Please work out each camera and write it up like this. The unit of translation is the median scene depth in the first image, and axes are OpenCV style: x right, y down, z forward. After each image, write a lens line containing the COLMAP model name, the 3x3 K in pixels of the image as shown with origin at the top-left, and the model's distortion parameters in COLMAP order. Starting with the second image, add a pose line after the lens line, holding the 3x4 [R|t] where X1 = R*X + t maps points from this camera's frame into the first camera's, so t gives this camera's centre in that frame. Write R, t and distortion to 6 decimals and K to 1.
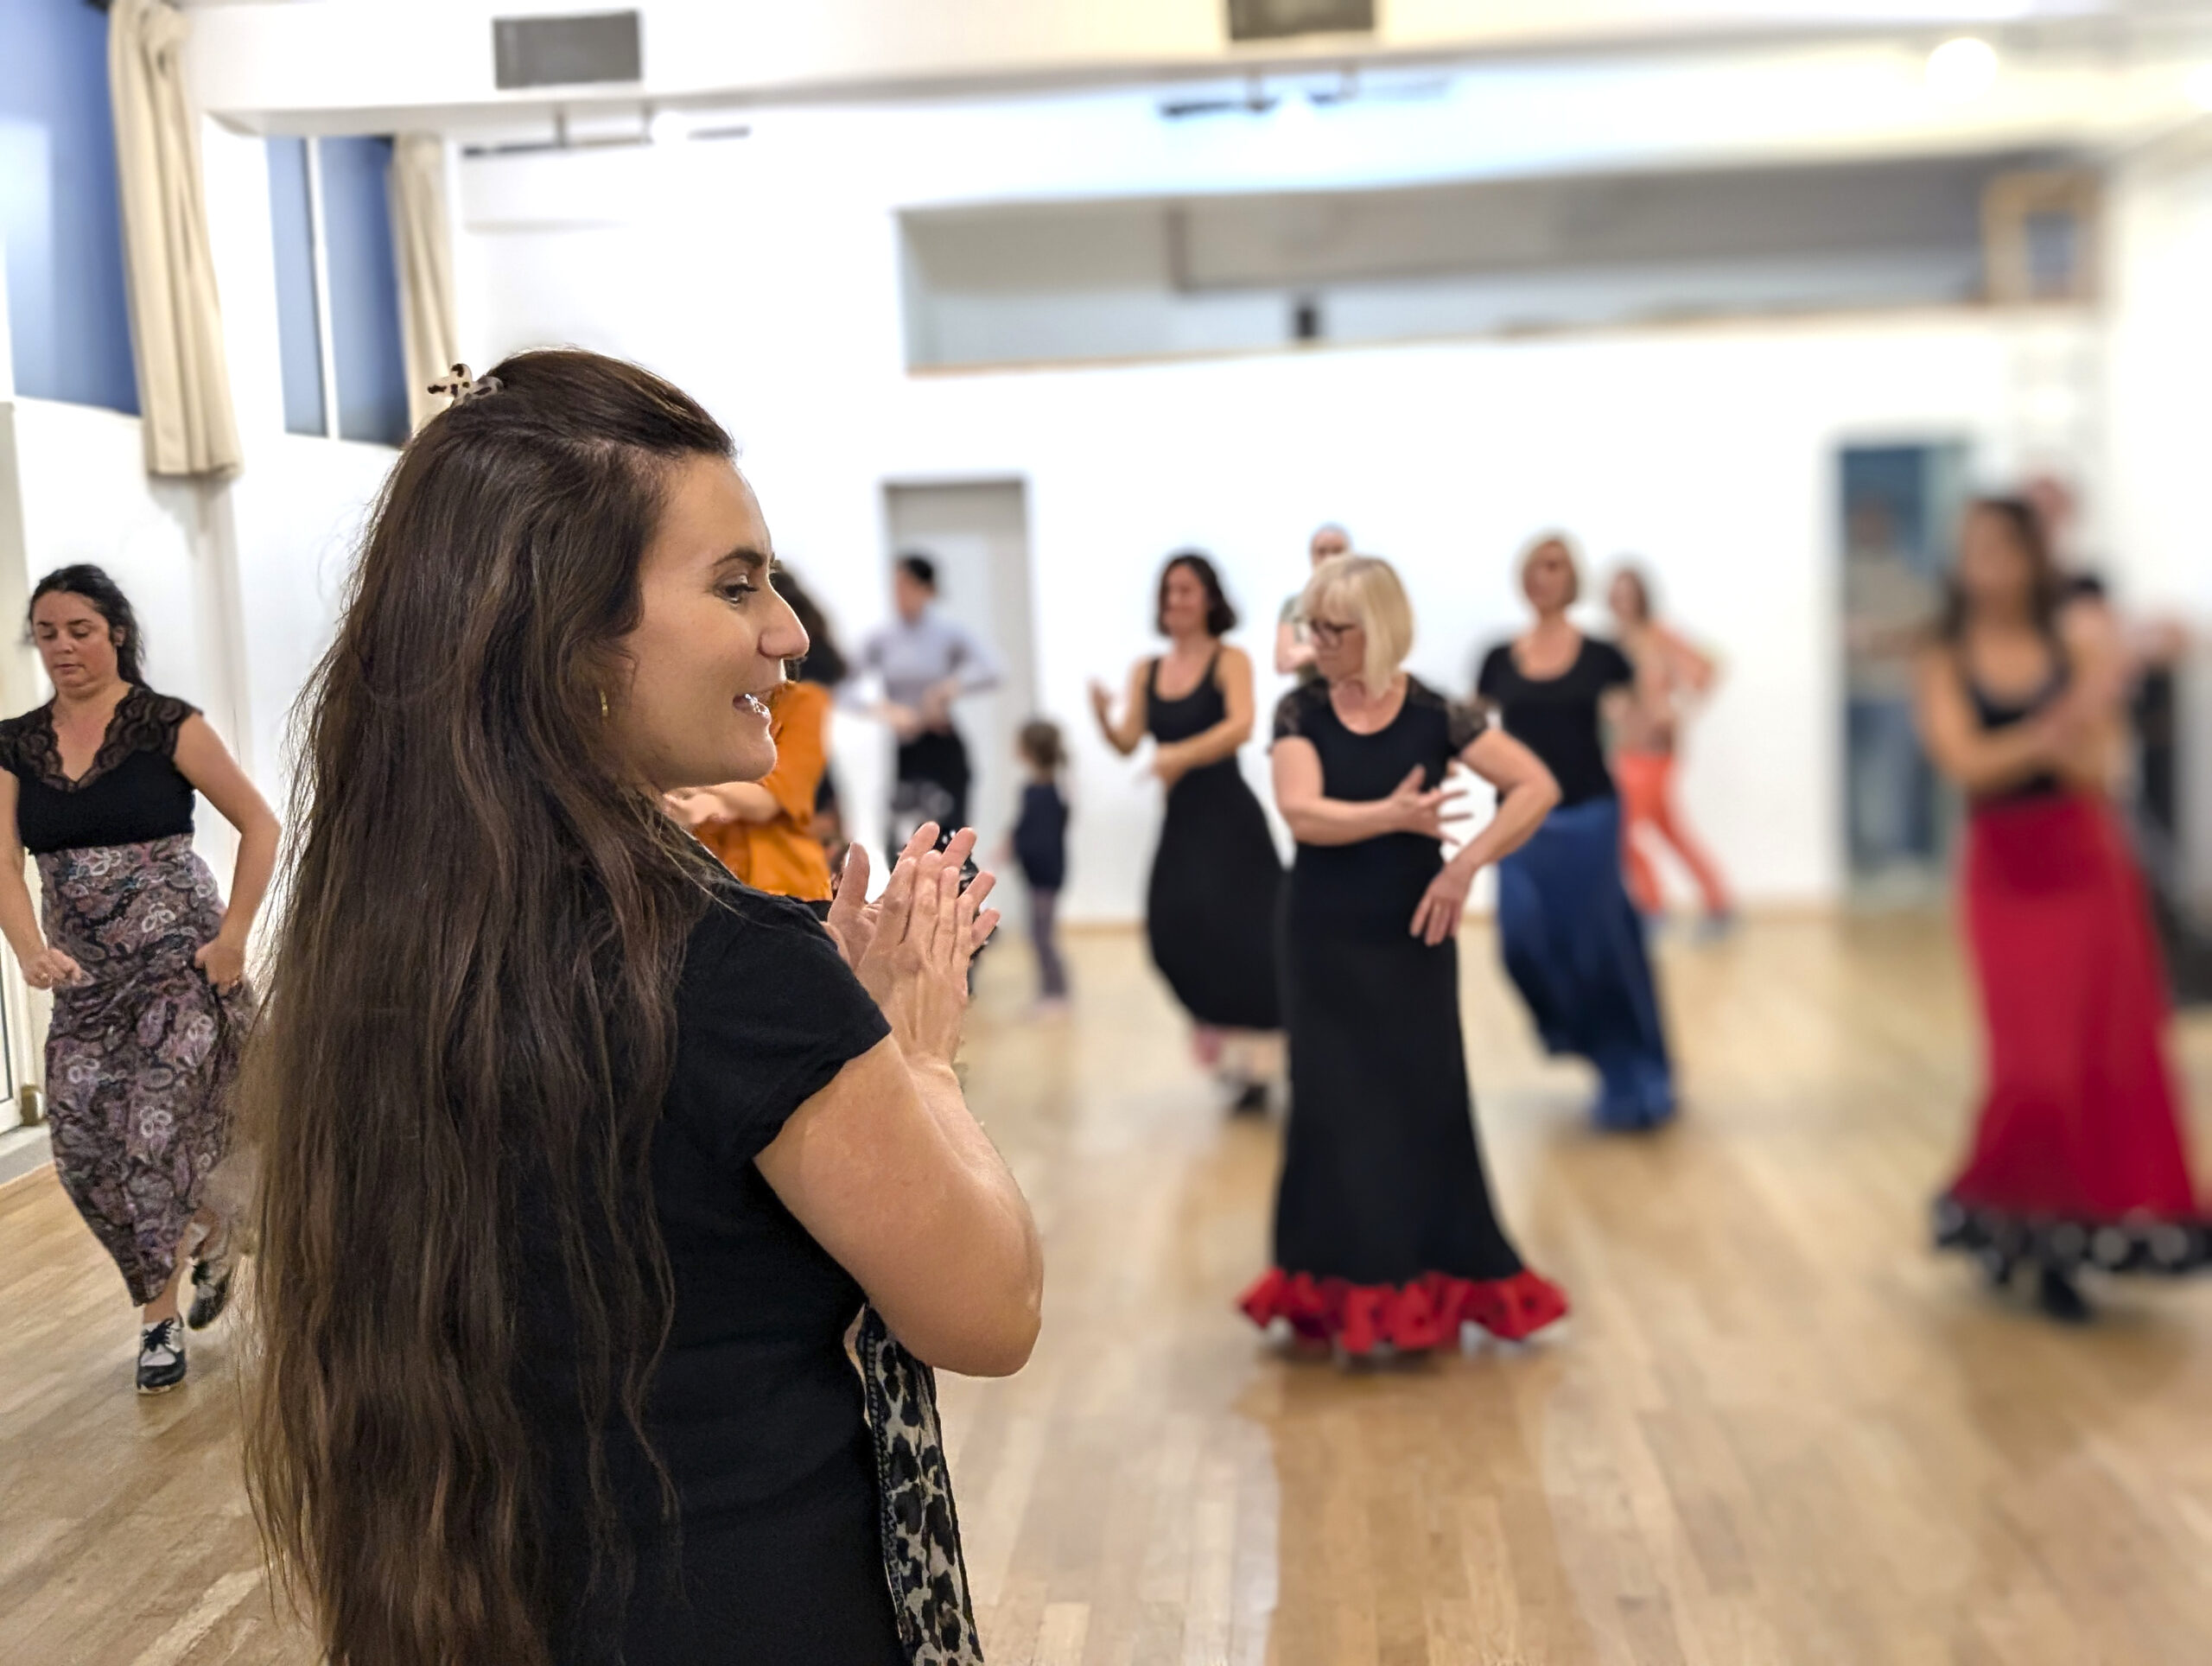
lens RADIAL K [[2412.9, 0, 1102.8], [0, 2412.9, 810.1], [0, 0, 1]] dist [-0.011928, 0.000000]
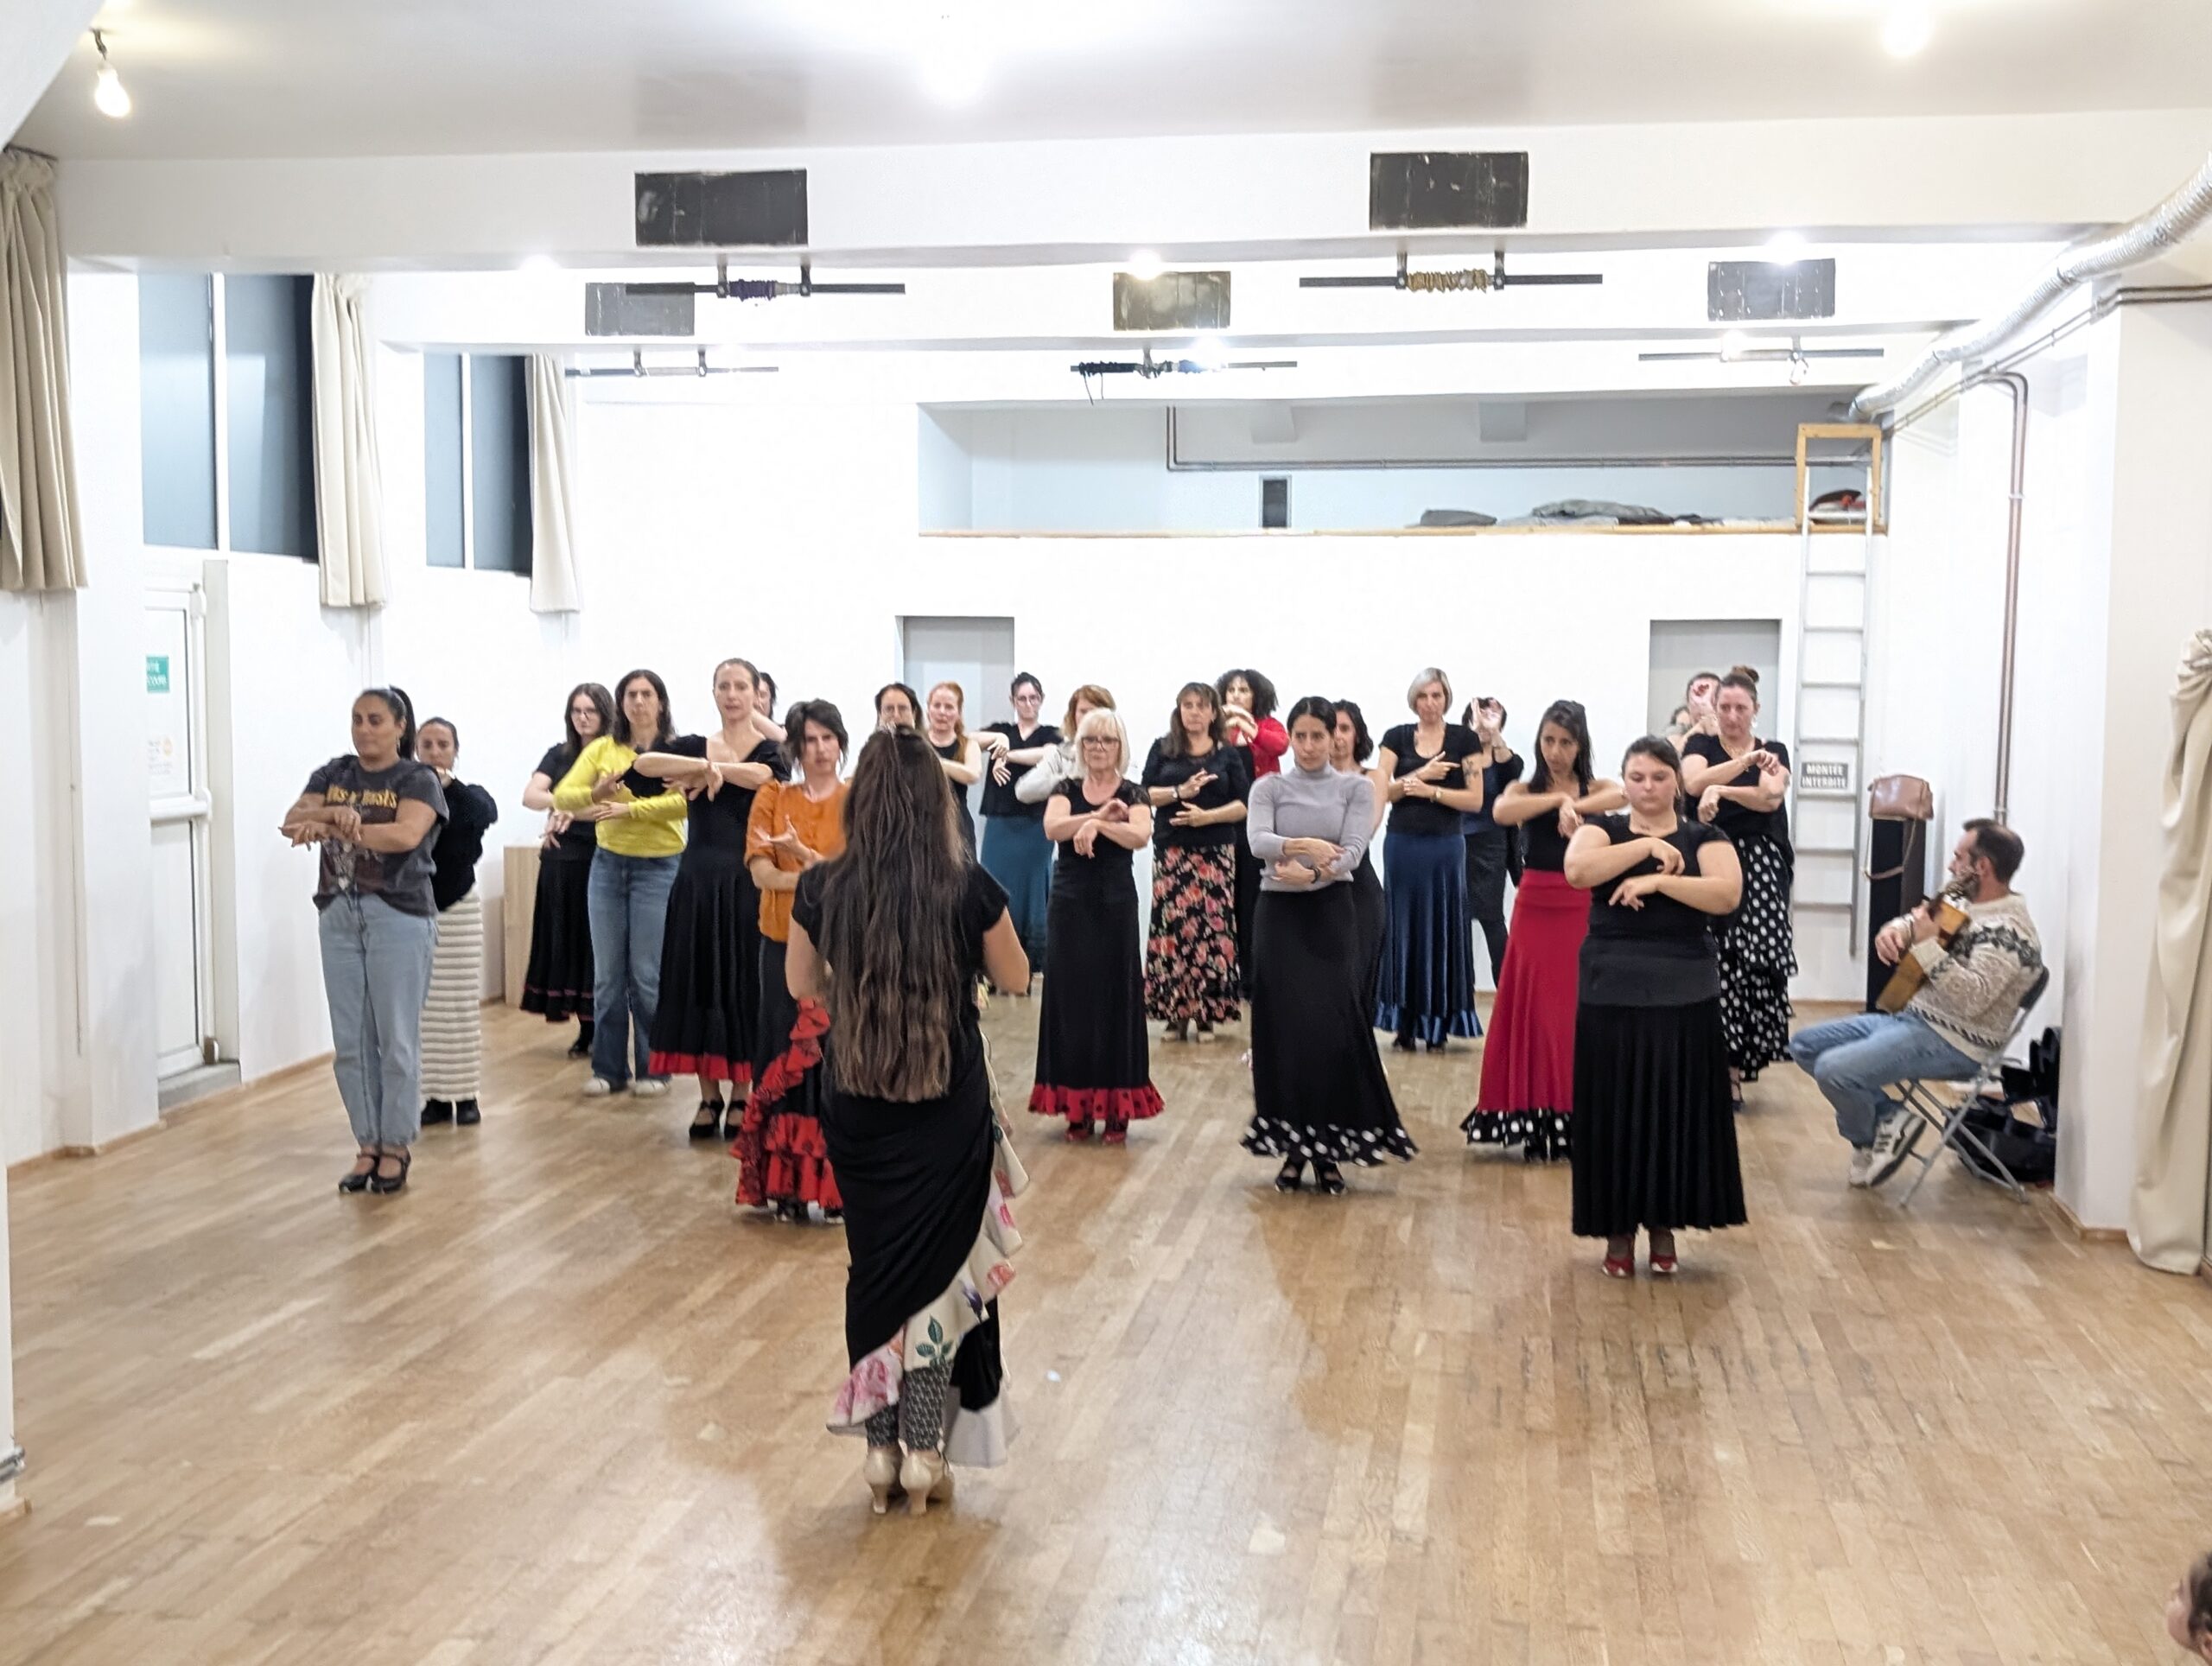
lens RADIAL K [[2412.9, 0, 1121.5], [0, 2412.9, 895.3], [0, 0, 1]] dist [-0.011928, 0.000000]
pose [[0.995744, 0.059356, -0.070502, 0.159689], [-0.059055, 0.998235, 0.006353, -0.008729], [0.070754, -0.002163, 0.997491, -0.328728]]
